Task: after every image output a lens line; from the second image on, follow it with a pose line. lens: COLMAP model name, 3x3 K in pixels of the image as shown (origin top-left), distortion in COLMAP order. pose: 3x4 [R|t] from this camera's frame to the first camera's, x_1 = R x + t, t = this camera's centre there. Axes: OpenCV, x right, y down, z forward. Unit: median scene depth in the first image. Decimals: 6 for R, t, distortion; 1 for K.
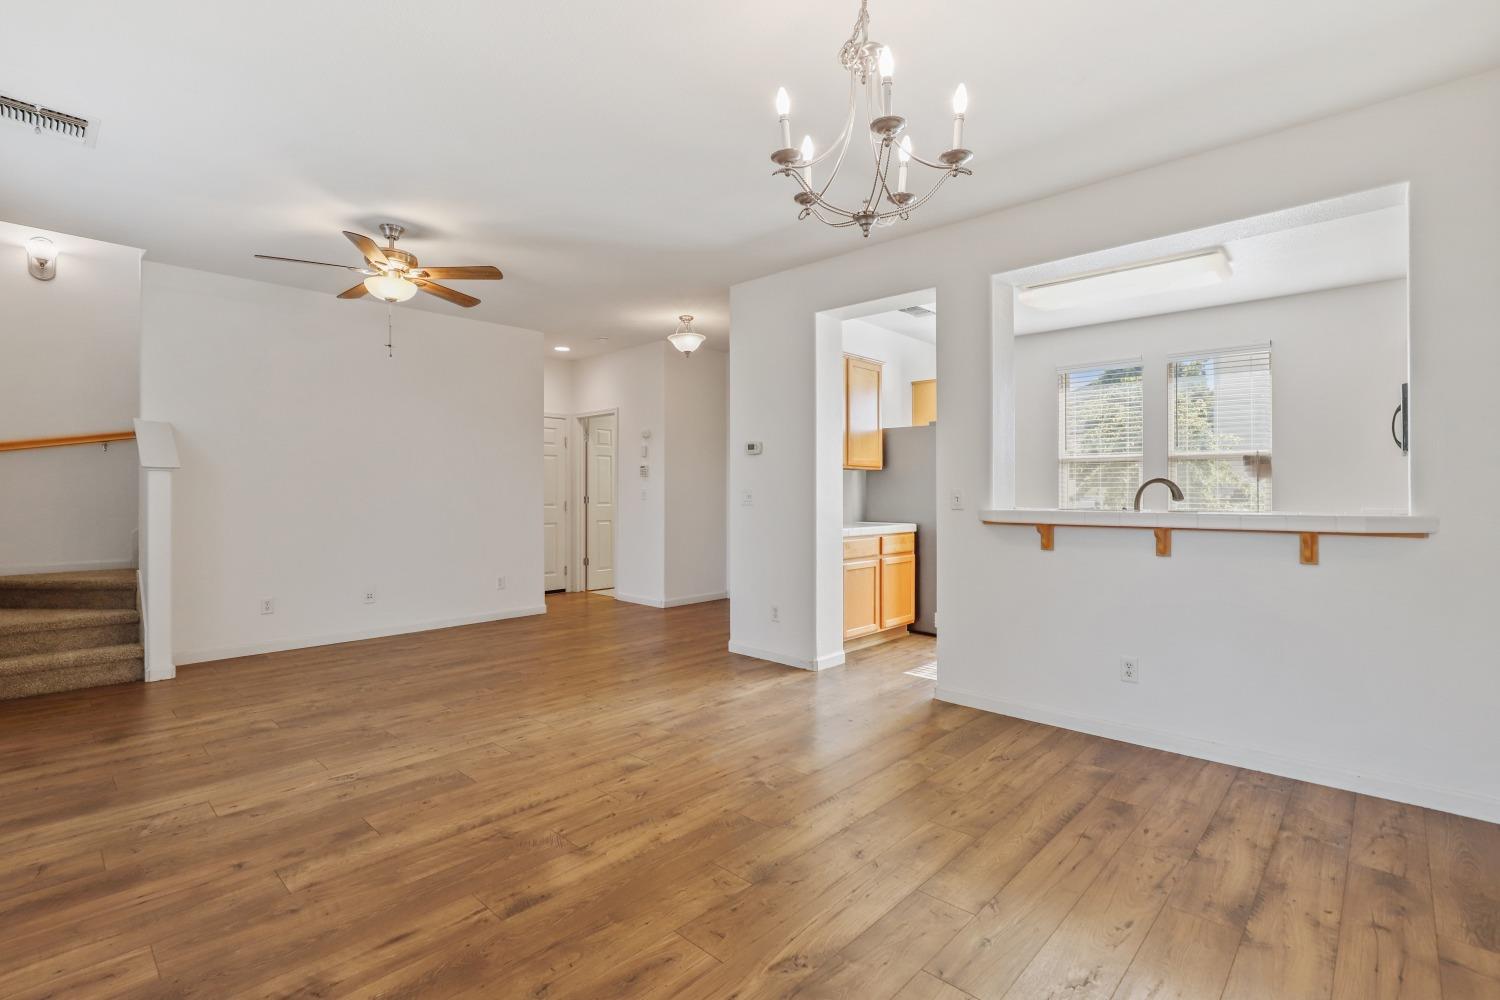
lens RADIAL K [[695.6, 0, 754.8], [0, 695.6, 488.7], [0, 0, 1]] dist [-0.001635, -0.007210]
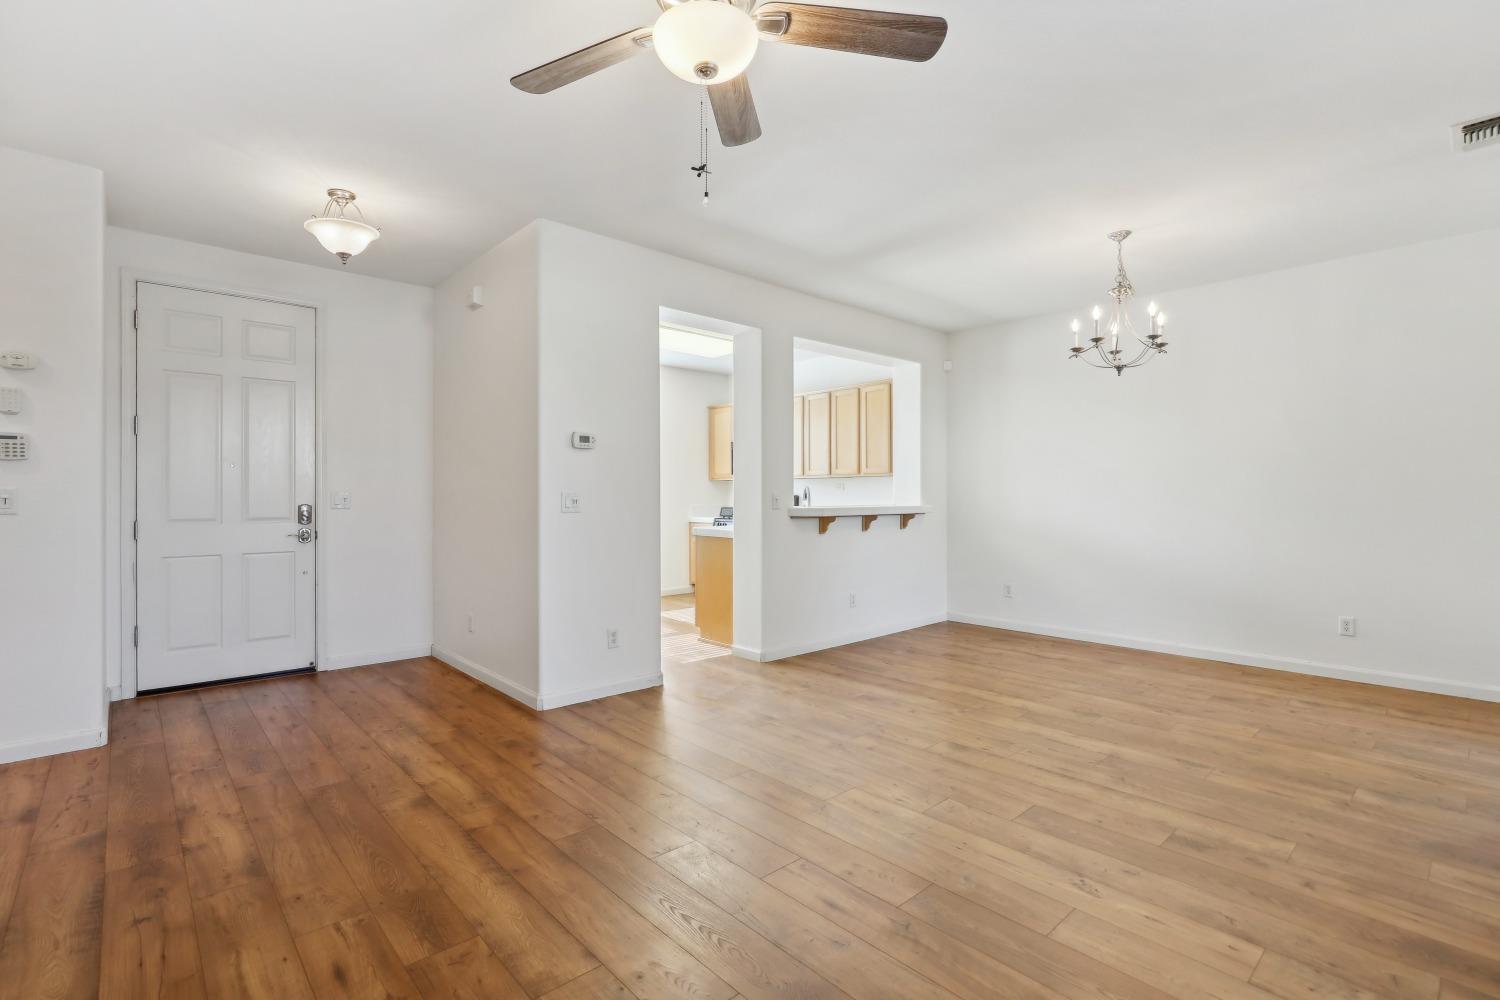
lens RADIAL K [[692.0, 0, 740.4], [0, 692.0, 497.2], [0, 0, 1]] dist [-0.009974, -0.000333]
pose [[0.079719, -0.003218, 0.996812, -1.170745], [-0.004120, 0.999985, 0.003558, 0.004644], [-0.996809, -0.004391, 0.079704, 1.141891]]
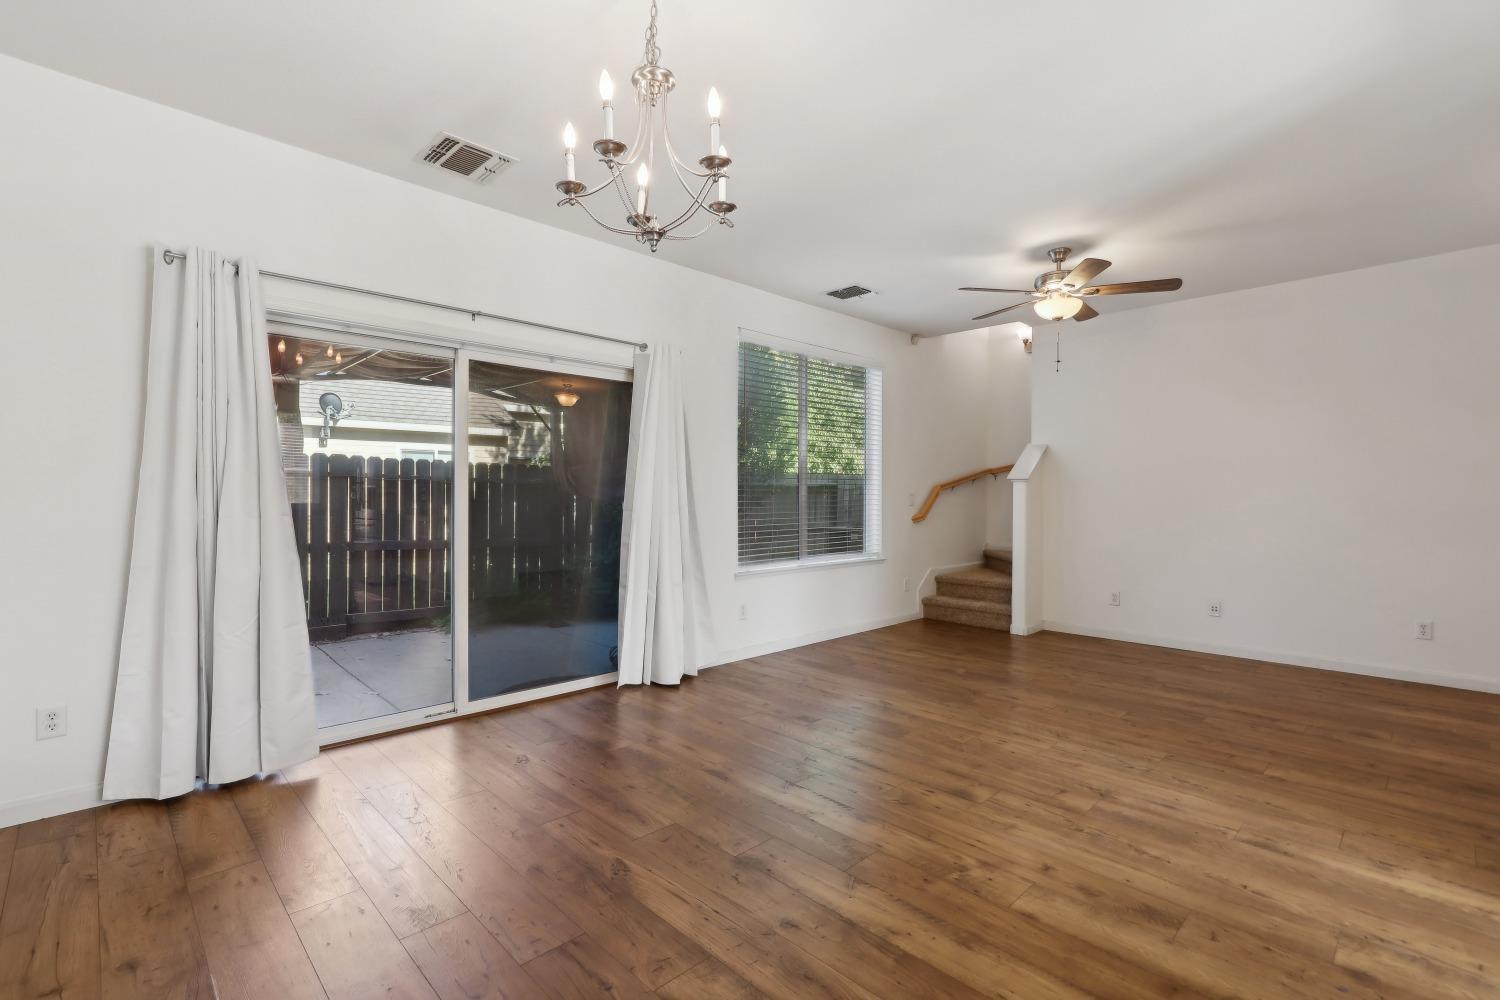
lens RADIAL K [[681.6, 0, 734.3], [0, 681.6, 499.0], [0, 0, 1]] dist [0.001522, 0.001337]
pose [[-0.056386, 0.005175, -0.998396, 0.679293], [0.000044, 0.999987, 0.005181, 0.002353], [0.998409, 0.000248, -0.056385, 0.678592]]
